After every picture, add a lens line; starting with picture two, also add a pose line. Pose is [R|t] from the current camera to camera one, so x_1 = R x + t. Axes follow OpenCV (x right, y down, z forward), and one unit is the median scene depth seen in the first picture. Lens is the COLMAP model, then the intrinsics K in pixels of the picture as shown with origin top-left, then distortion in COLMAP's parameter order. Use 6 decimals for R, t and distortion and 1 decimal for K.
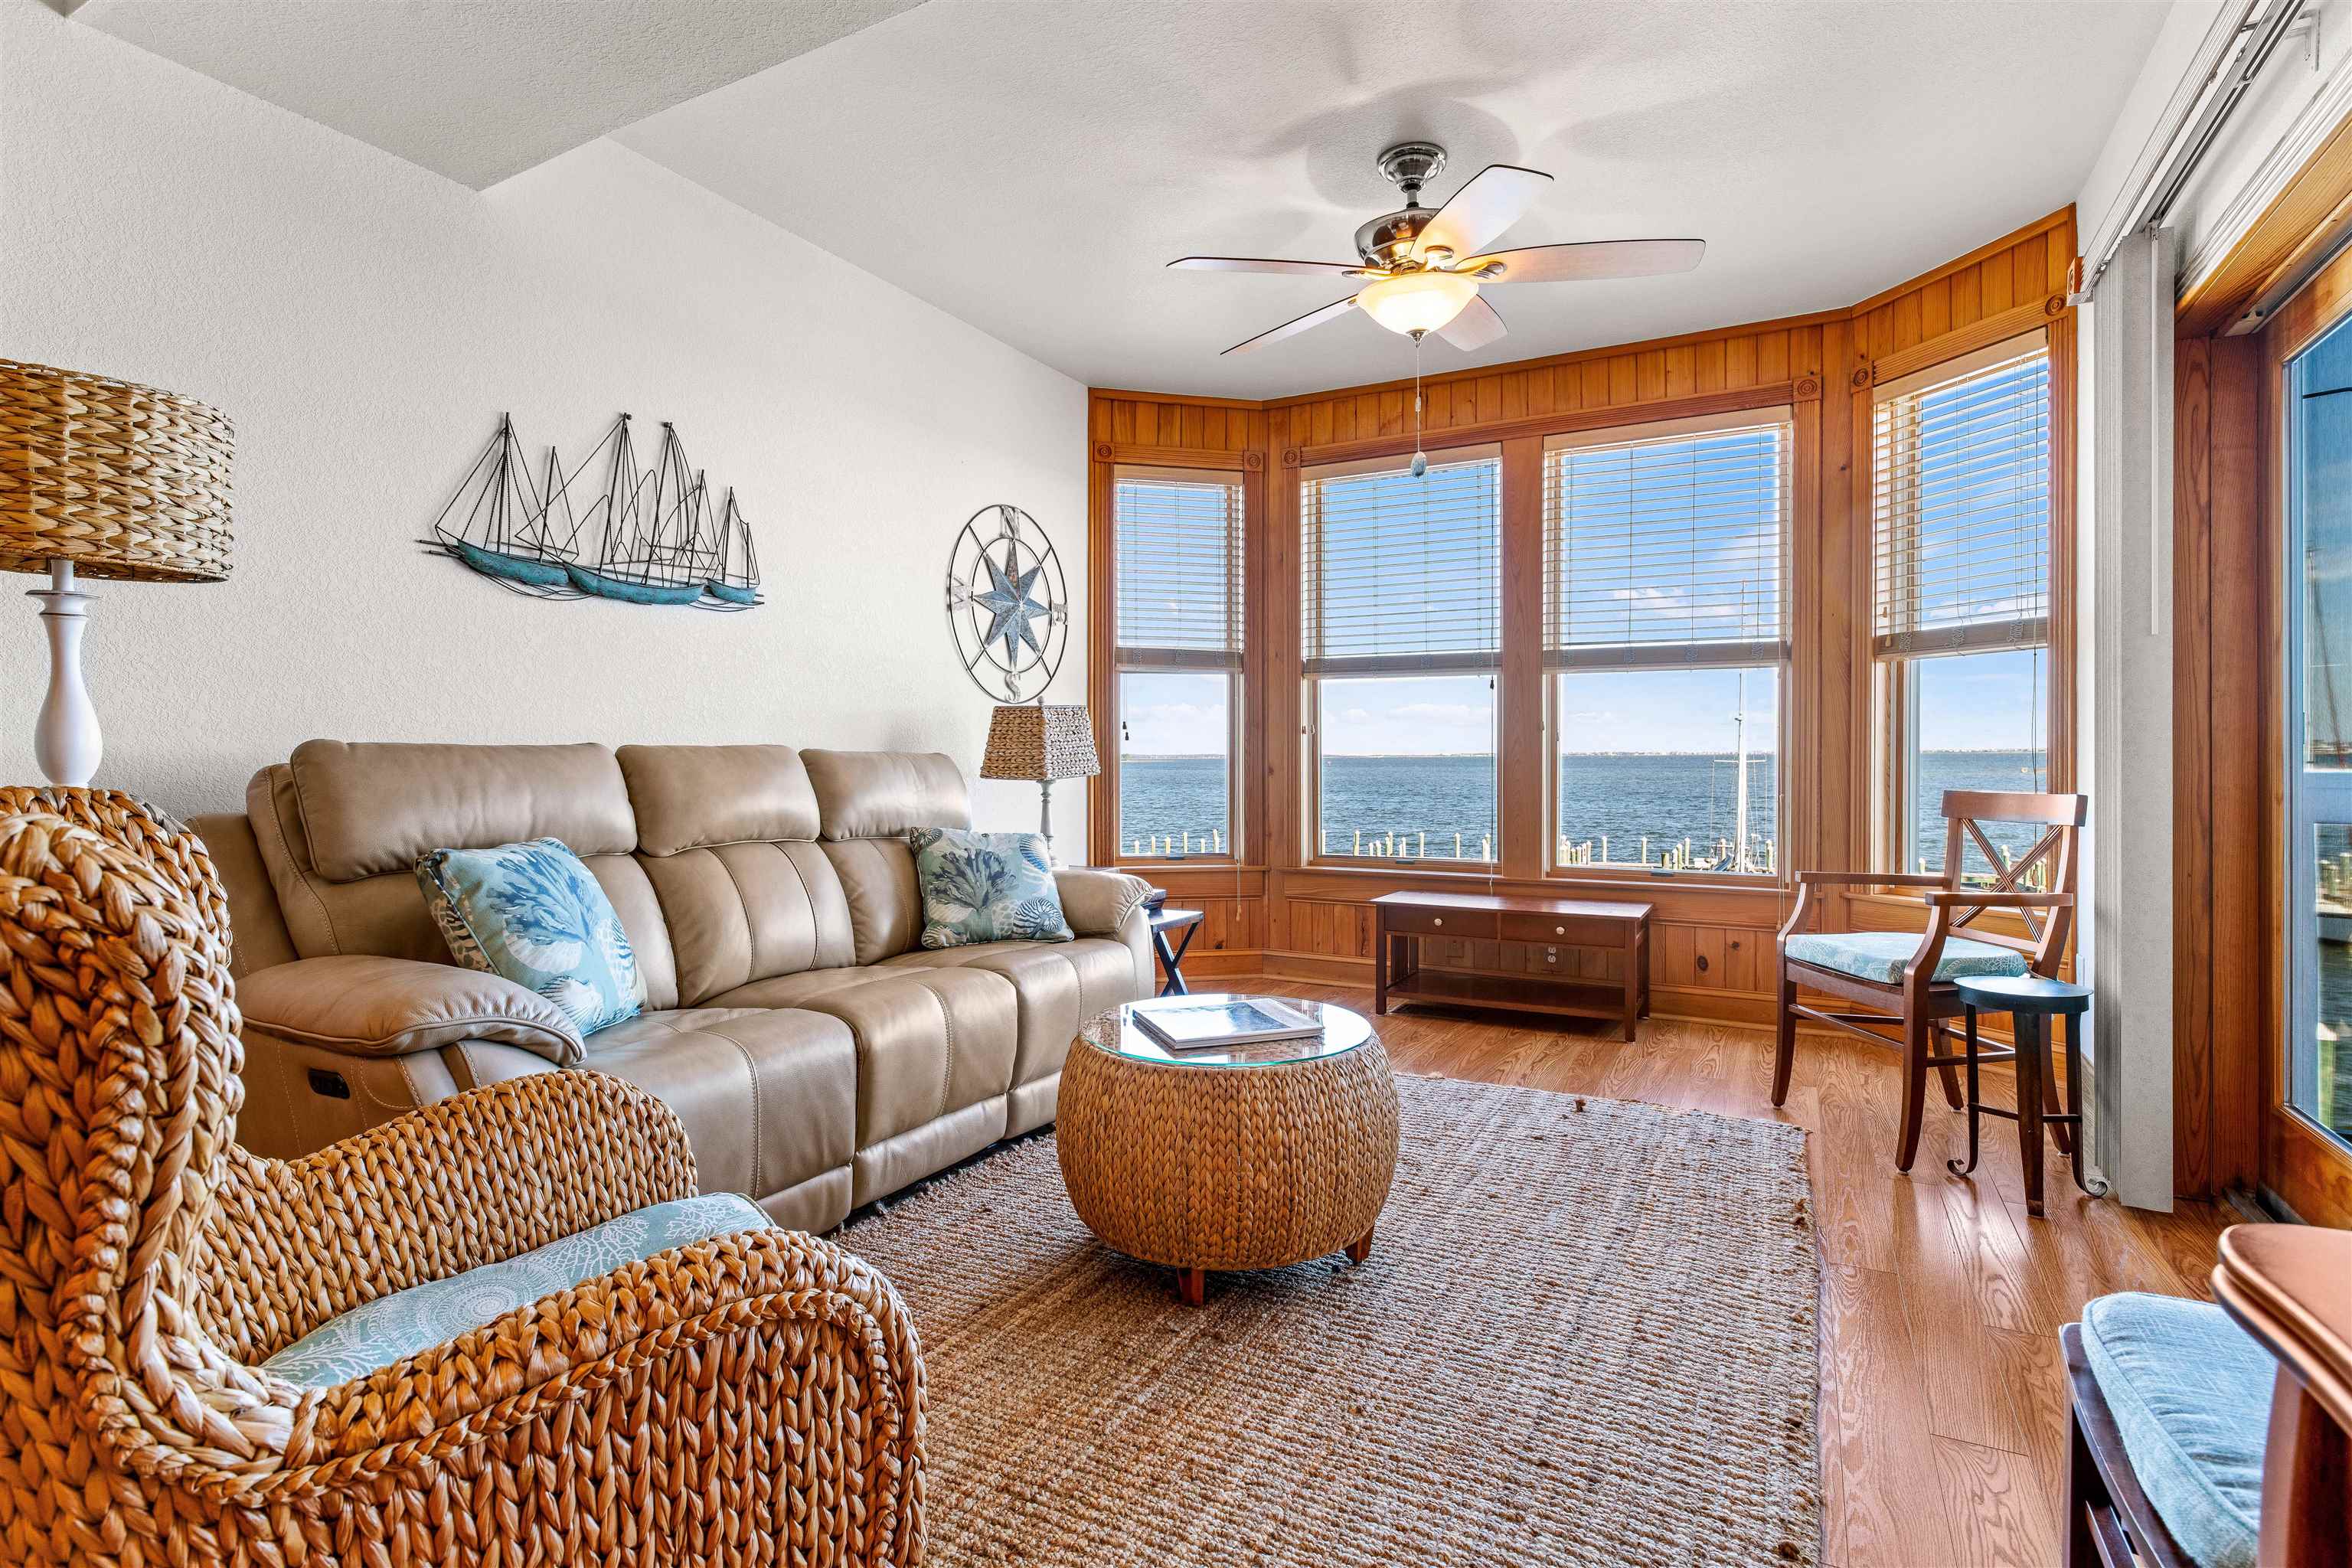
lens RADIAL K [[1145.6, 0, 1179.2], [0, 1145.6, 776.9], [0, 0, 1]] dist [-0.001931, 0.000347]
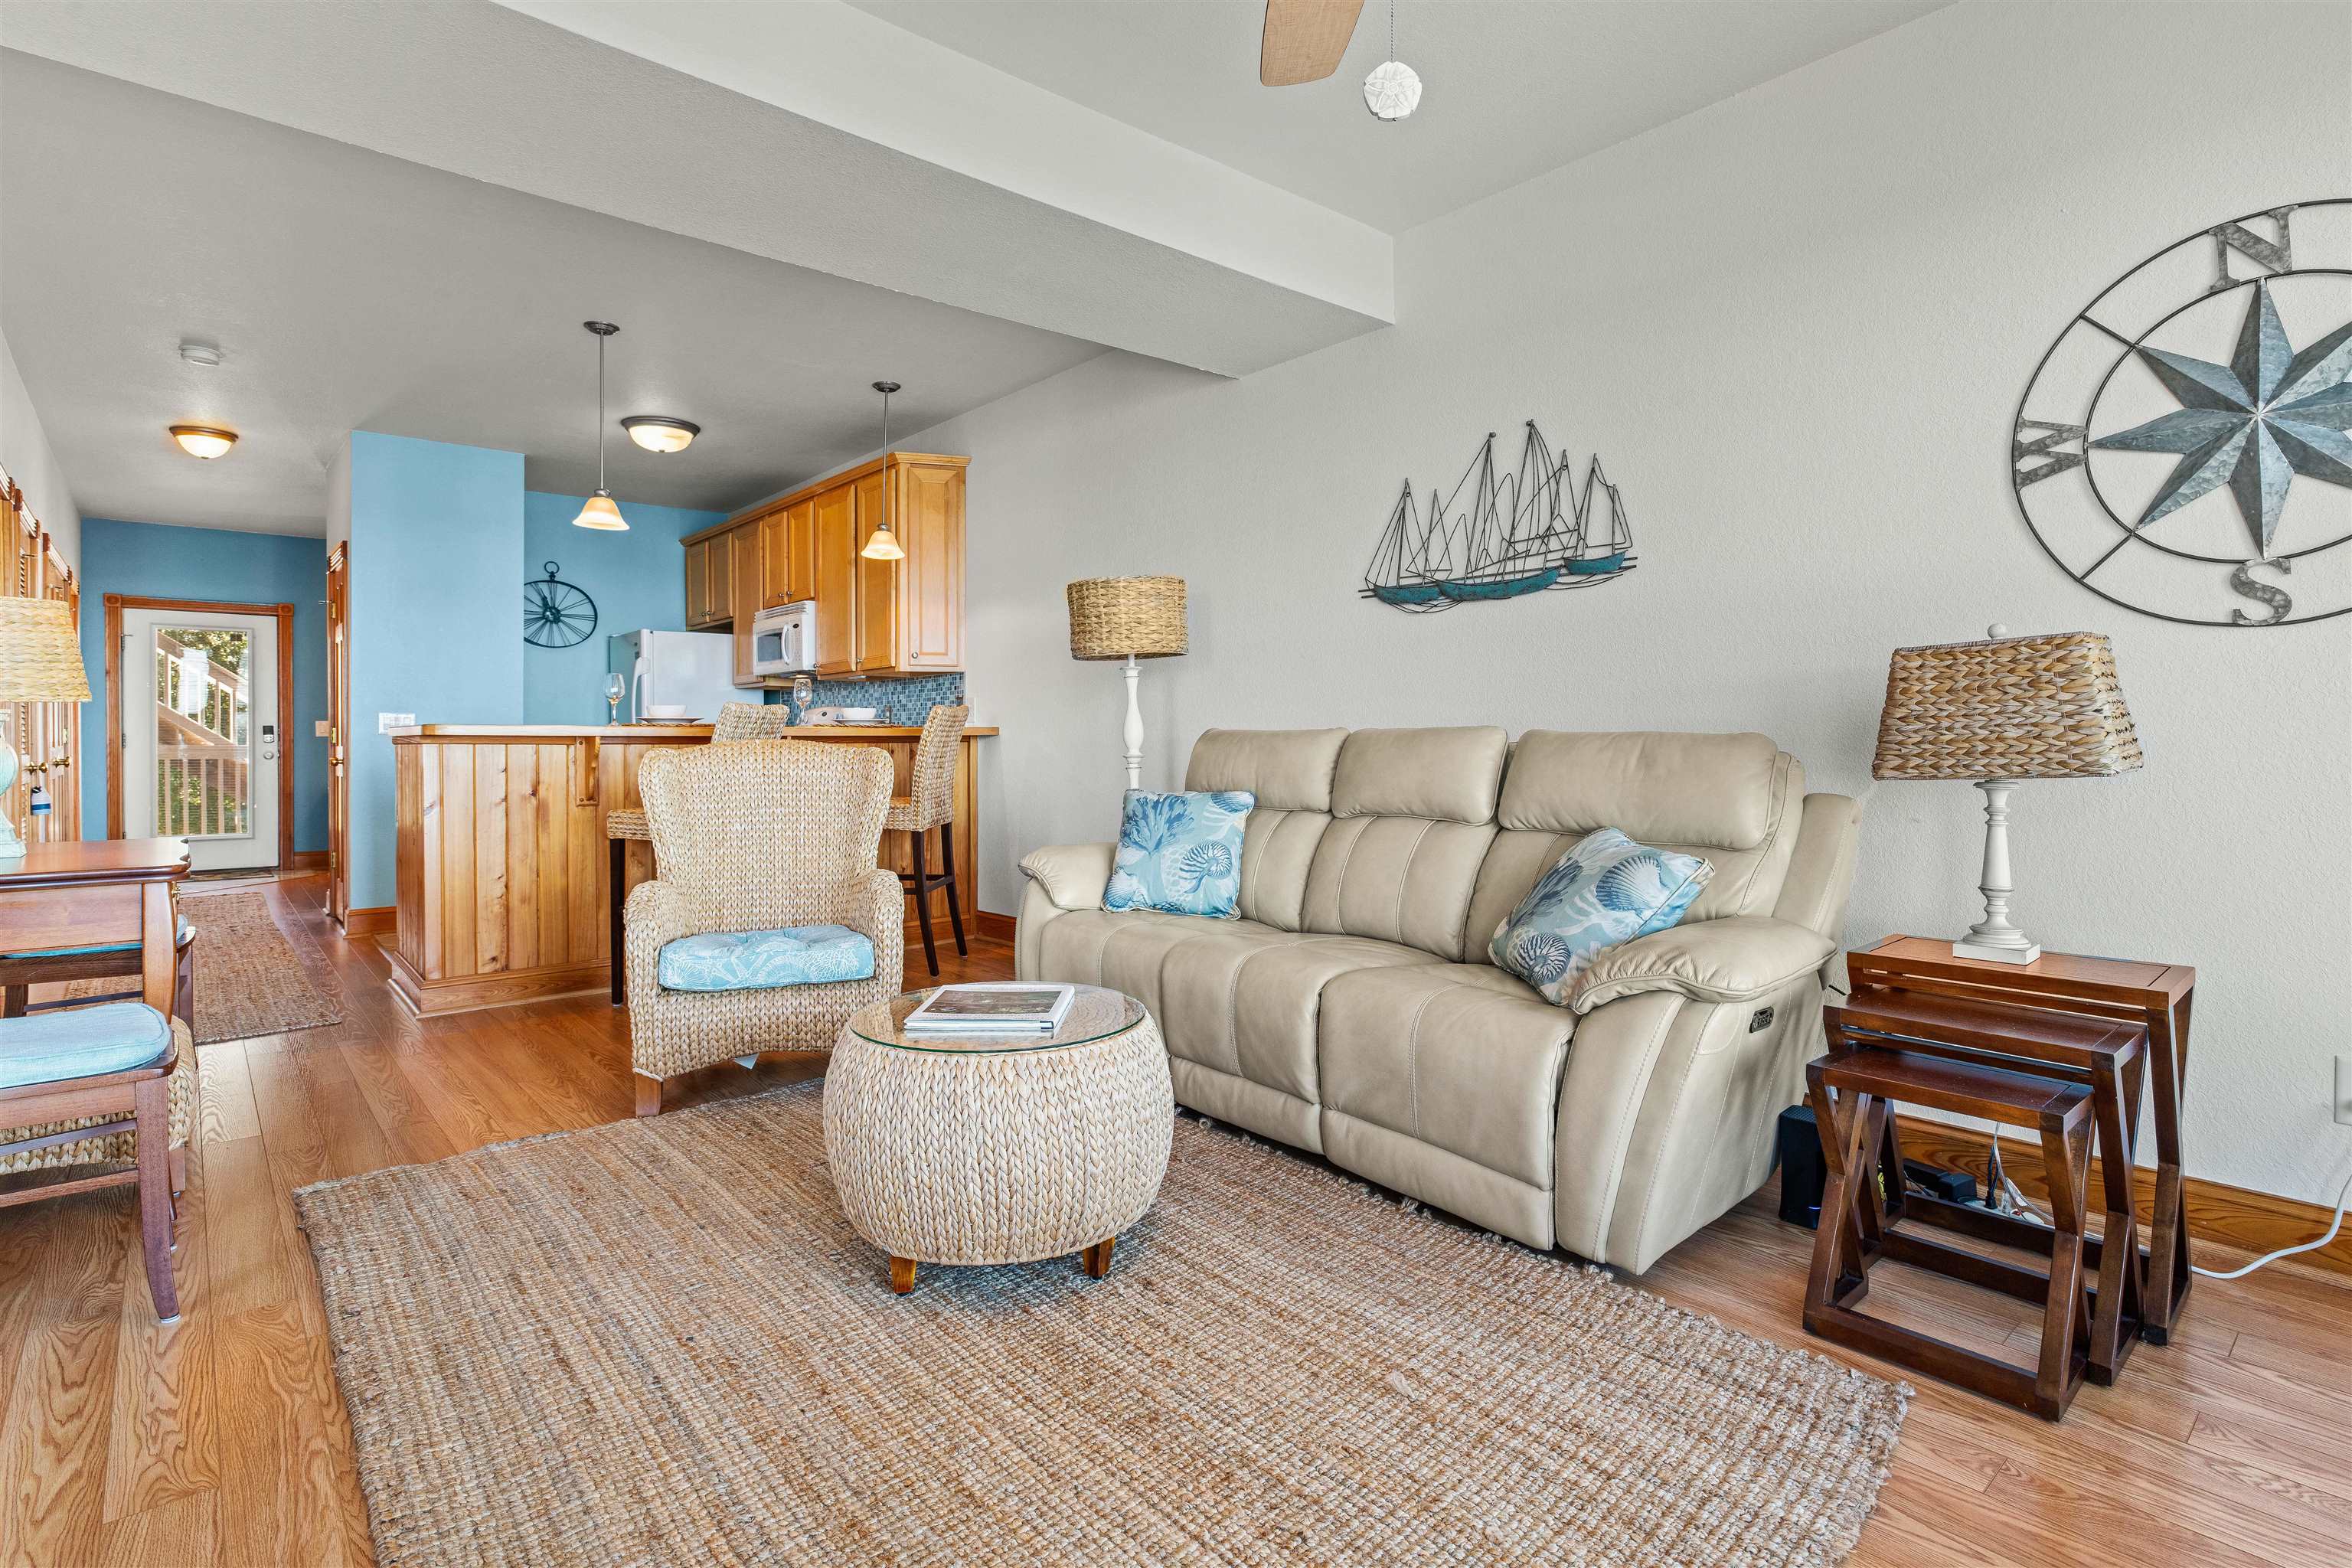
lens RADIAL K [[1145.6, 0, 1180.0], [0, 1145.6, 763.3], [0, 0, 1]] dist [-0.001931, 0.000347]
pose [[-0.349041, 0.014057, -0.937002, 0.656044], [-0.018370, 0.999593, 0.021839, -0.012029], [0.936927, 0.024835, -0.348641, 1.073245]]
